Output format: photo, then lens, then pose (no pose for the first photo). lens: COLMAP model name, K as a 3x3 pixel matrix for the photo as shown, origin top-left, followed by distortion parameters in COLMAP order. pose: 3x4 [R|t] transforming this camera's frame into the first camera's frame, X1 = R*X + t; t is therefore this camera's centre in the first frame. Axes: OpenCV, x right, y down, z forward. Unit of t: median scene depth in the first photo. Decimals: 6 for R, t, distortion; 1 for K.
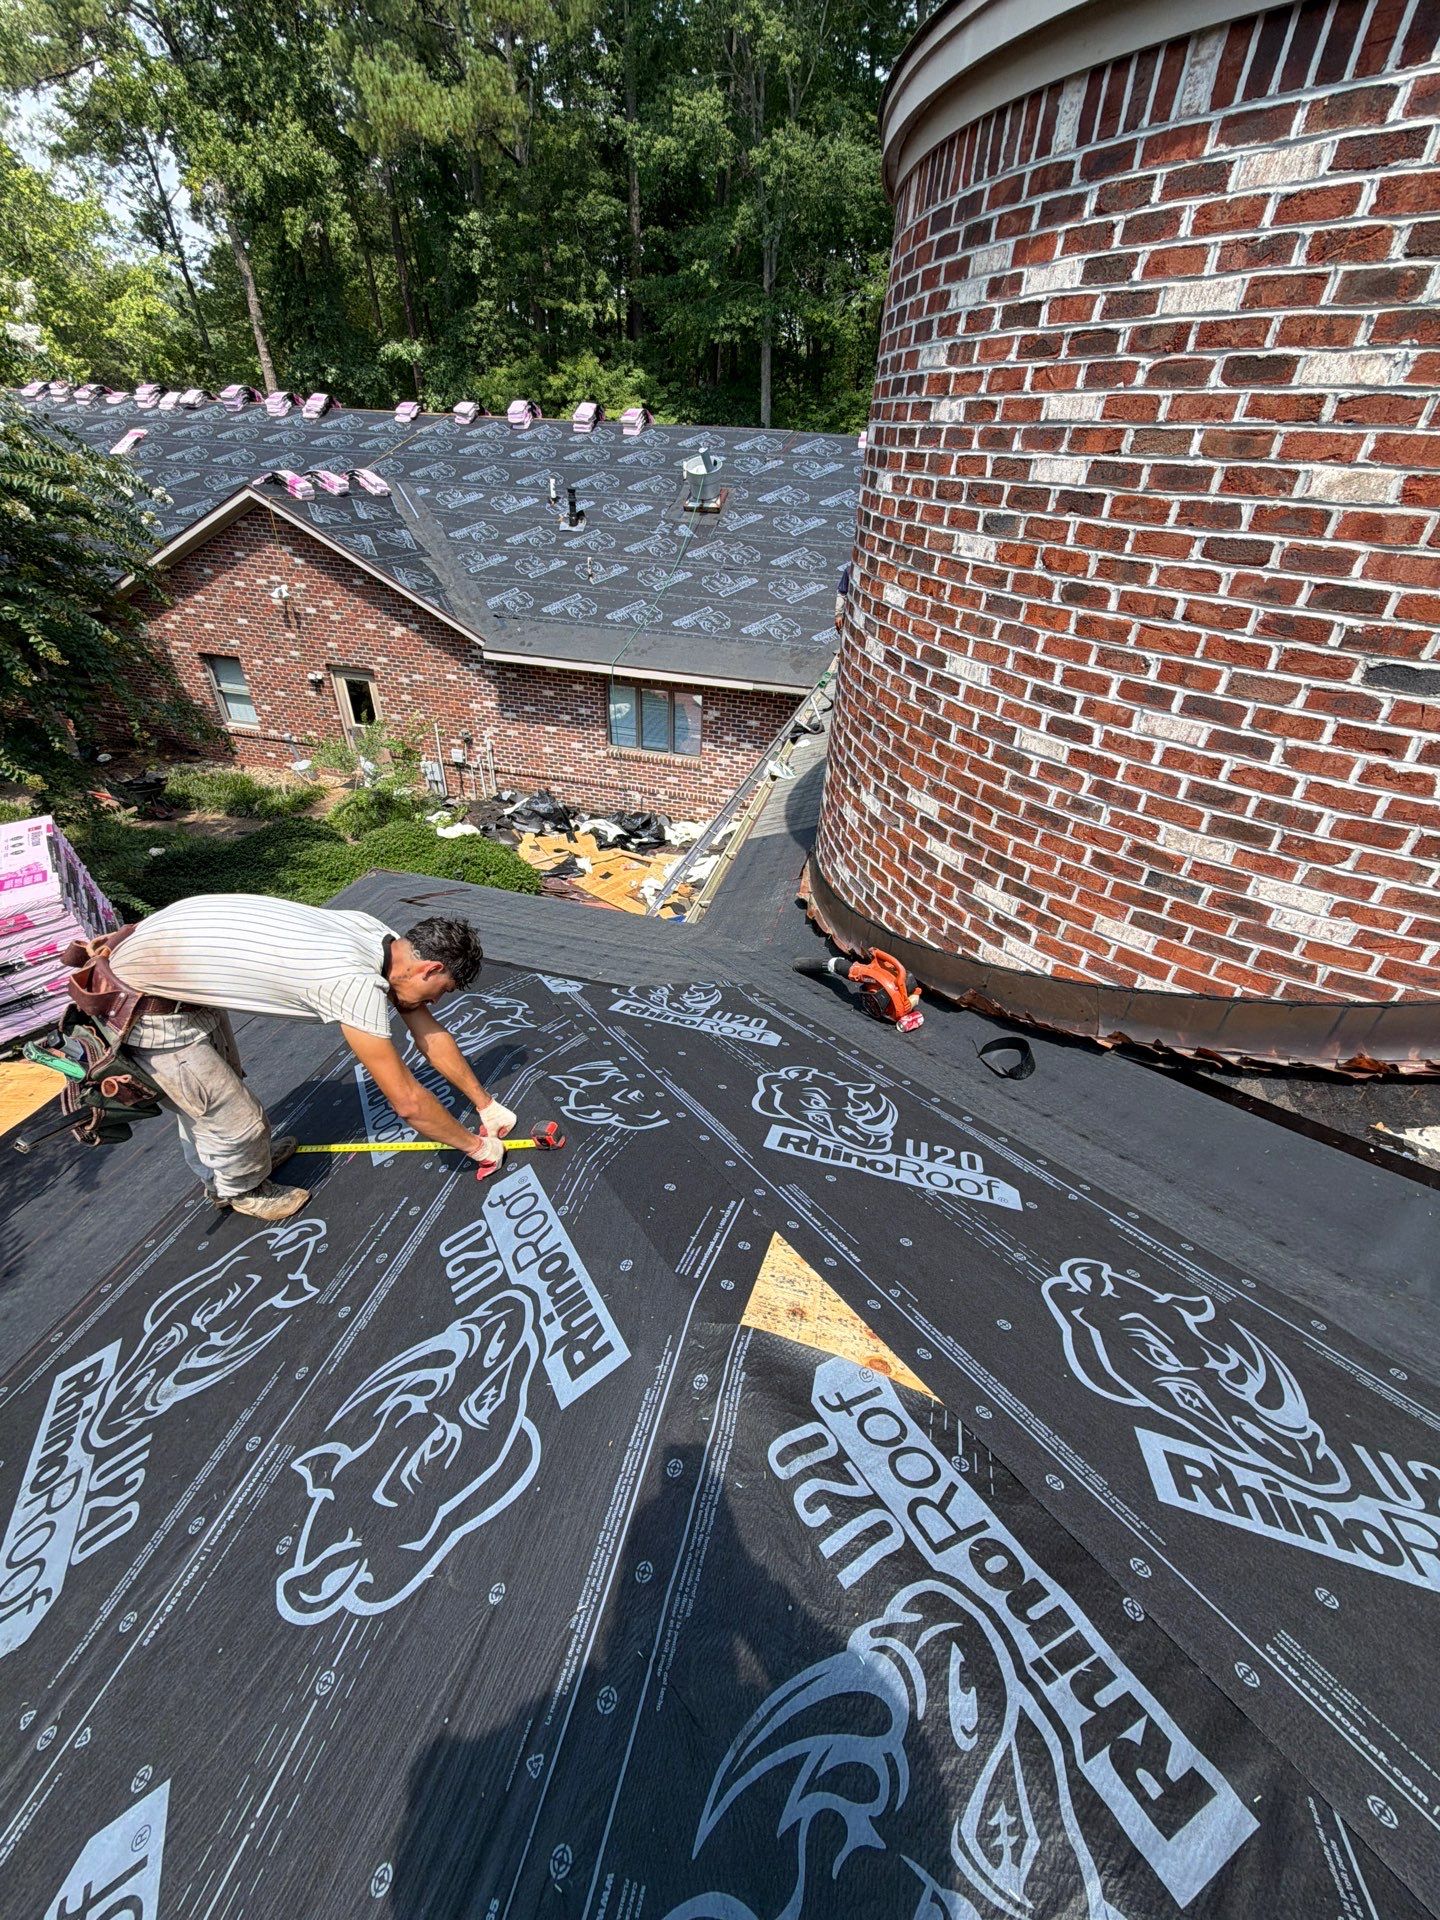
lens RADIAL K [[760.3, 0, 724.7], [0, 760.3, 957.0], [0, 0, 1]] dist [-0.001371, -0.000330]
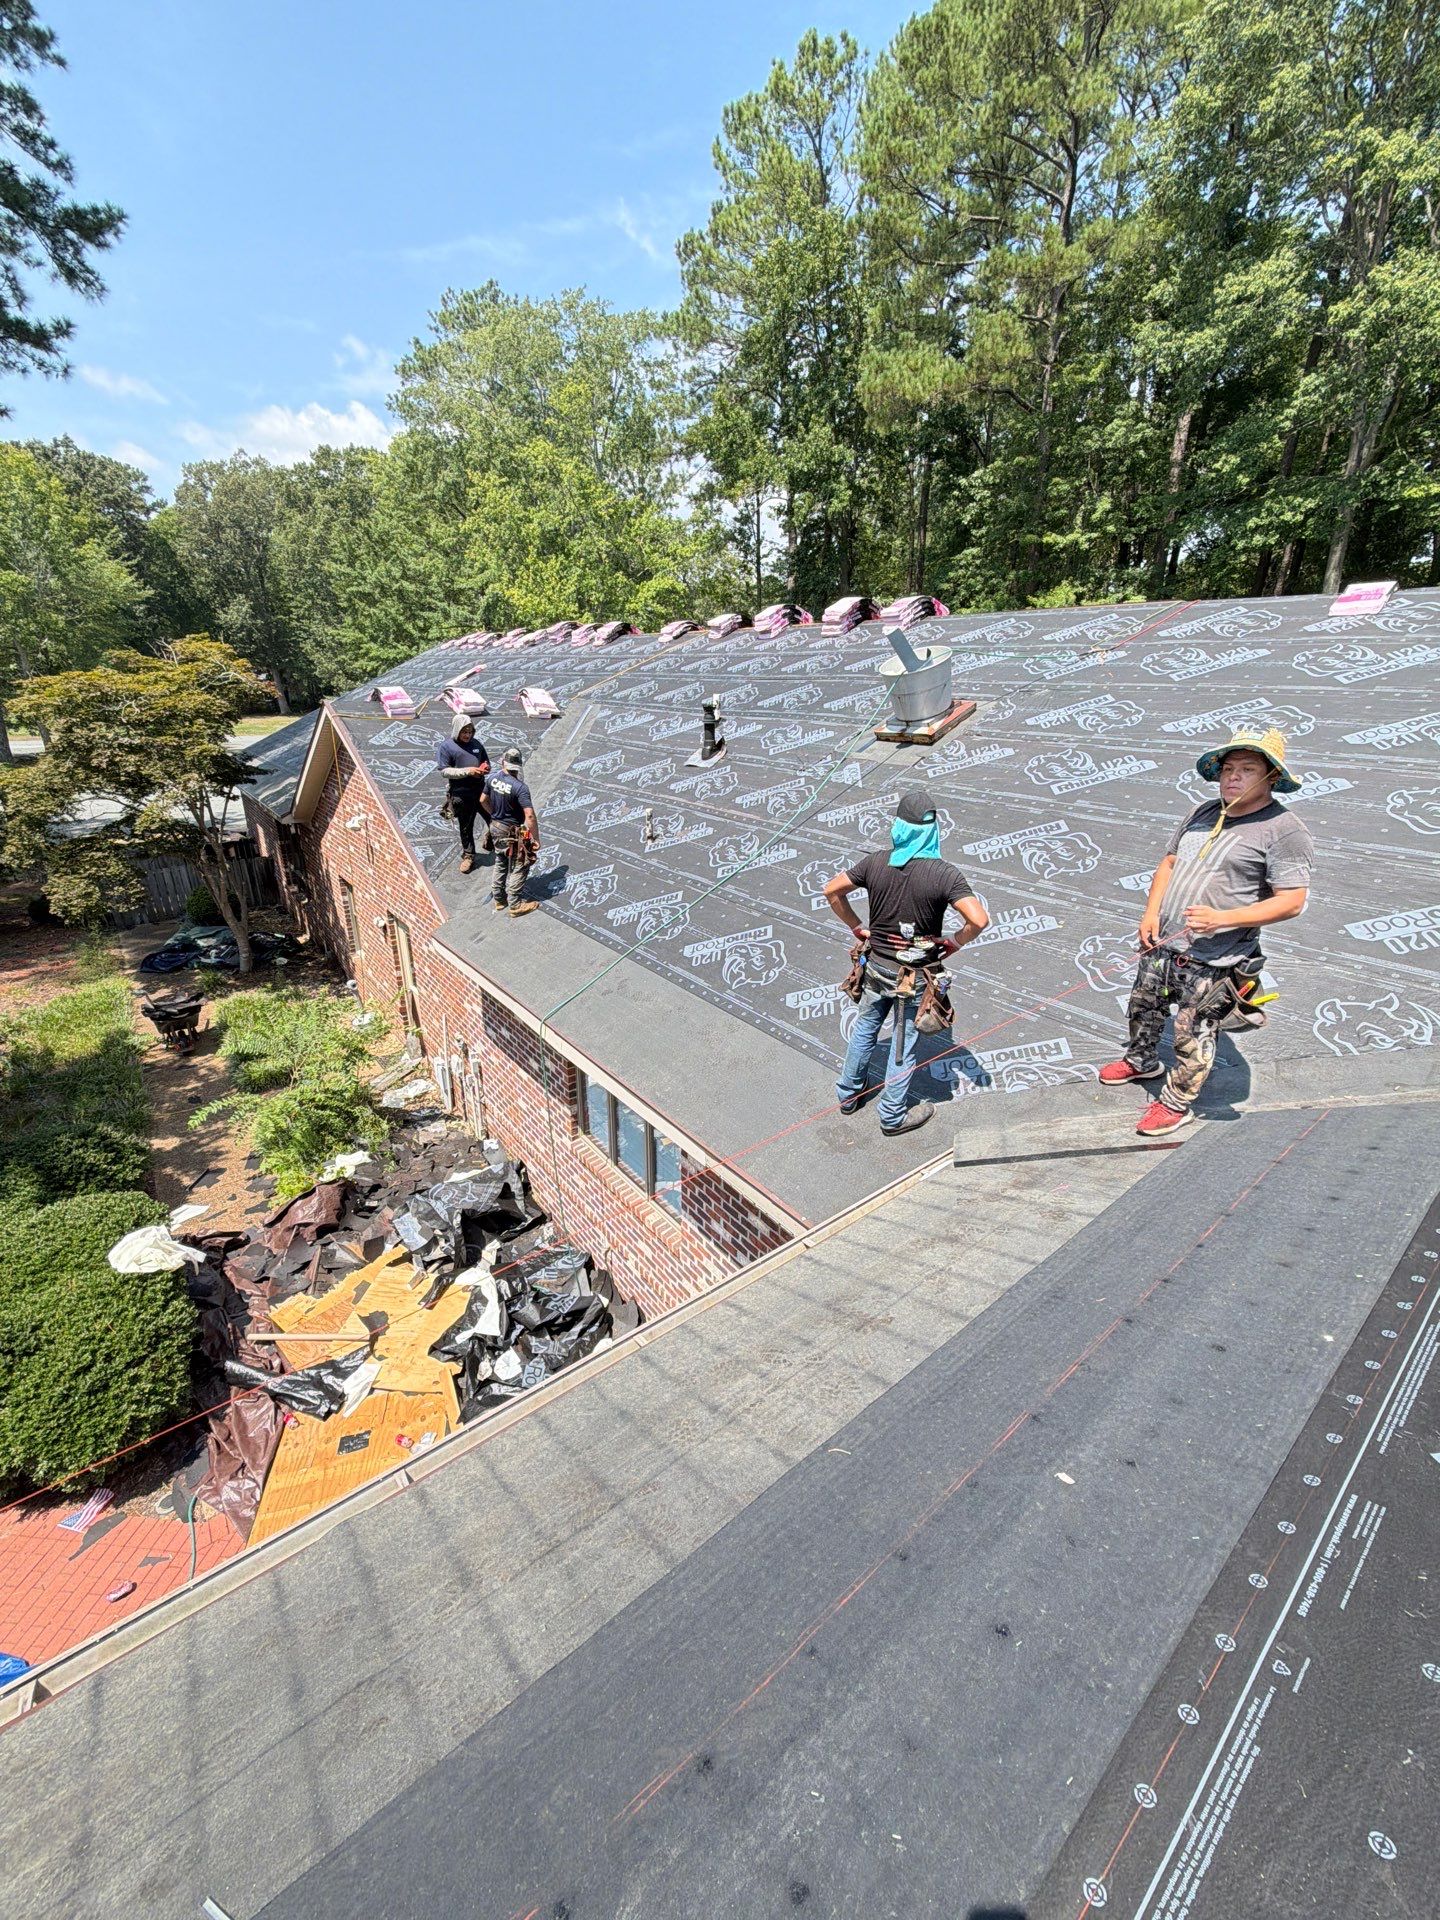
lens RADIAL K [[755.8, 0, 729.2], [0, 755.8, 962.4], [0, 0, 1]] dist [0.000793, 0.000432]
pose [[0.793340, 0.182804, -0.580684, 0.107157], [-0.324665, 0.933931, -0.149554, -0.174118], [0.514980, 0.307175, 0.800275, 0.302572]]
